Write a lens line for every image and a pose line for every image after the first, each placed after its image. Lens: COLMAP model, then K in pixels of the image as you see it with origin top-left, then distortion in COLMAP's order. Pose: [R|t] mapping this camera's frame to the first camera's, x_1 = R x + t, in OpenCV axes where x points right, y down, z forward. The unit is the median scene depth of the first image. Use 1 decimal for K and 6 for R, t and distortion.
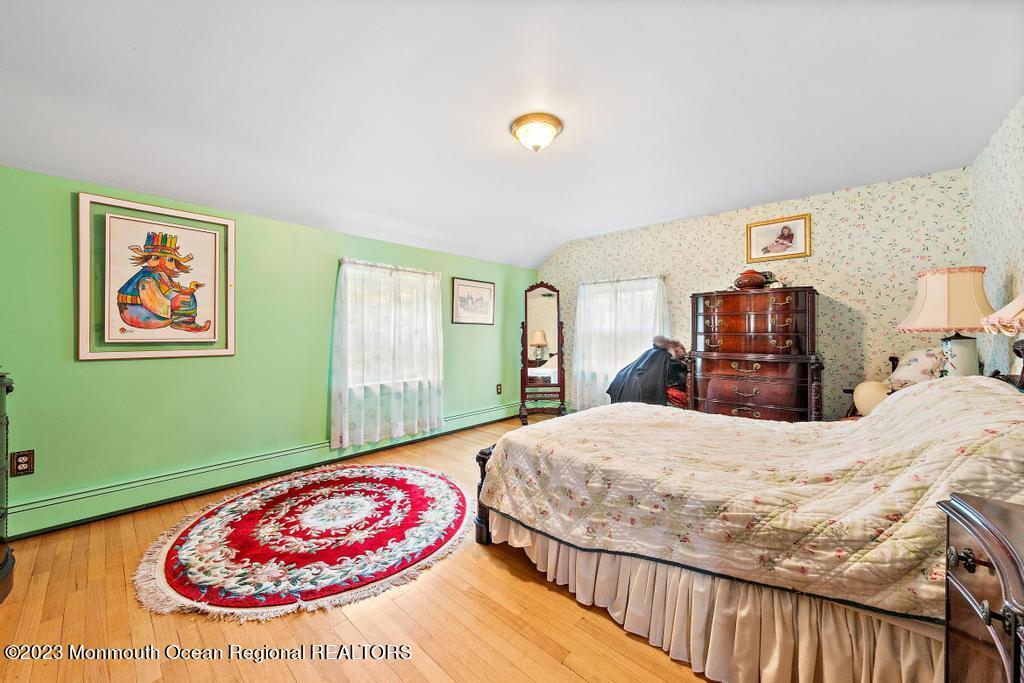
lens RADIAL K [[378.3, 0, 512.5], [0, 378.3, 334.9], [0, 0, 1]] dist [0.003642, 0.000091]
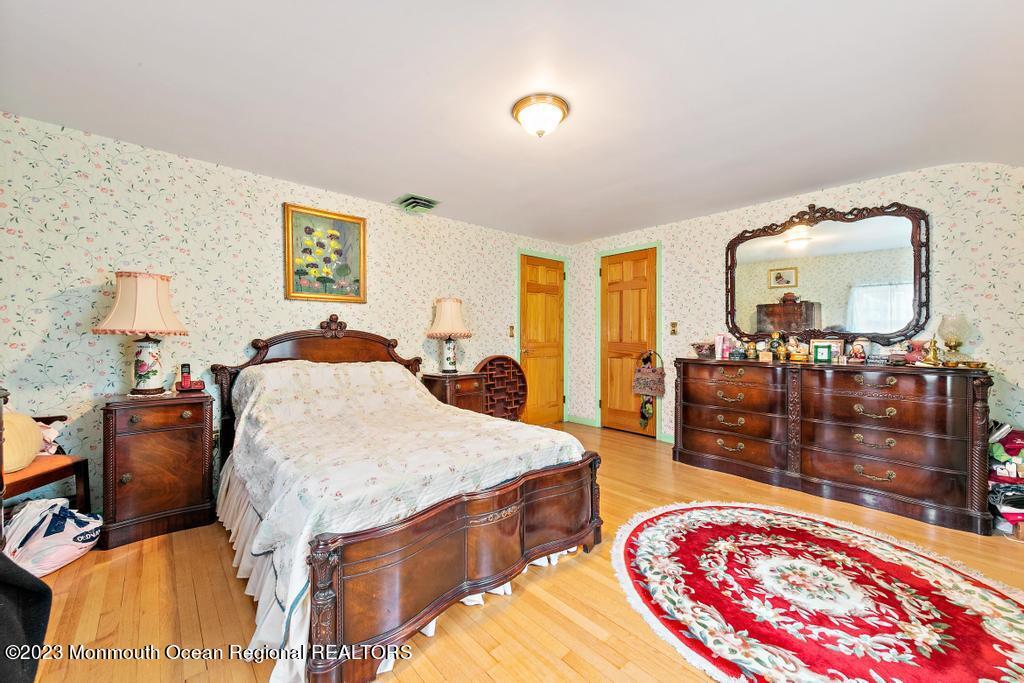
lens RADIAL K [[399.6, 0, 513.3], [0, 399.6, 337.4], [0, 0, 1]] dist [-0.001793, -0.000086]
pose [[-0.994345, -0.003882, 0.106125, 0.023826], [-0.002981, 0.999958, 0.008654, -0.010891], [-0.106154, 0.008289, -0.994315, 1.944674]]
